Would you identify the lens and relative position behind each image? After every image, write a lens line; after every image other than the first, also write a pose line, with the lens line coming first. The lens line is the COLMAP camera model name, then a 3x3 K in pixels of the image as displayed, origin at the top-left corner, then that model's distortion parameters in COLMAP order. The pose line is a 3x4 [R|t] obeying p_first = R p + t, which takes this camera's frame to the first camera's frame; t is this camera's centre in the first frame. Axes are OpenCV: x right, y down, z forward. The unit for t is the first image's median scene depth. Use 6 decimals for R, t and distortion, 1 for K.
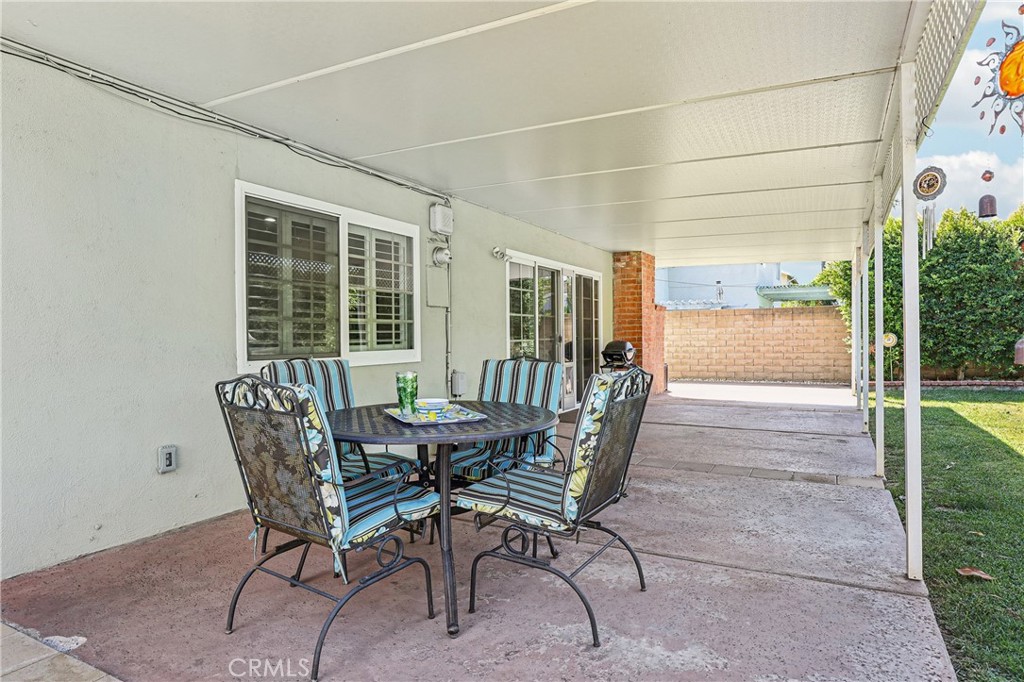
lens RADIAL K [[586.0, 0, 518.6], [0, 586.0, 339.1], [0, 0, 1]] dist [-0.006999, -0.000476]
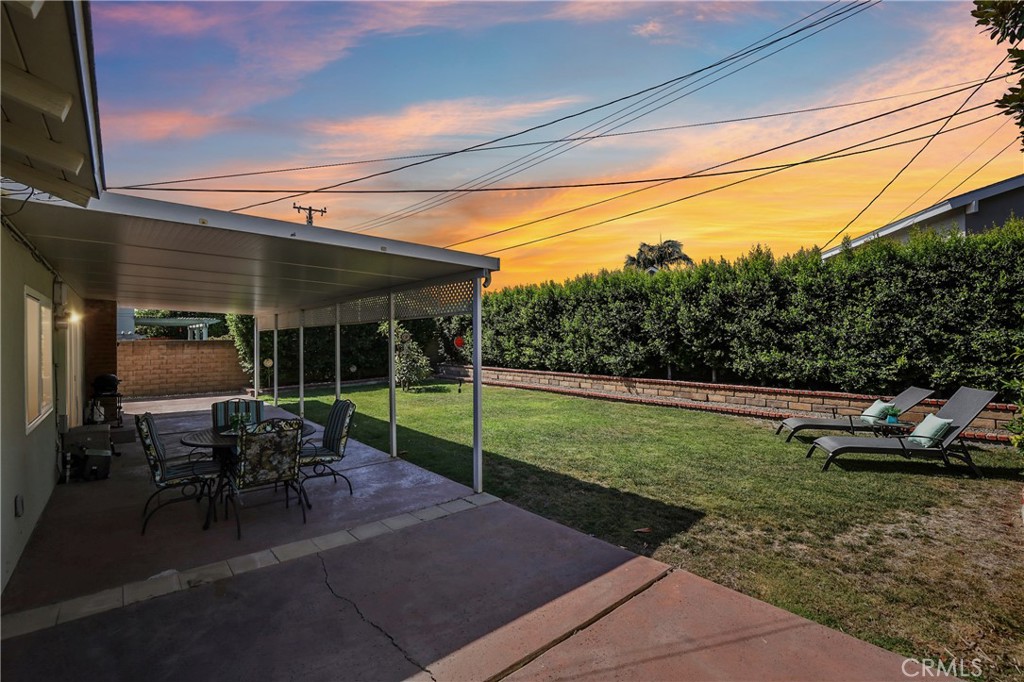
lens RADIAL K [[452.7, 0, 515.9], [0, 452.7, 344.5], [0, 0, 1]] dist [-0.001913, 0.000228]
pose [[0.348053, 0.006605, 0.937452, -0.291358], [0.000437, 0.999974, -0.007208, -0.036644], [-0.937475, 0.002918, 0.348041, -0.099190]]
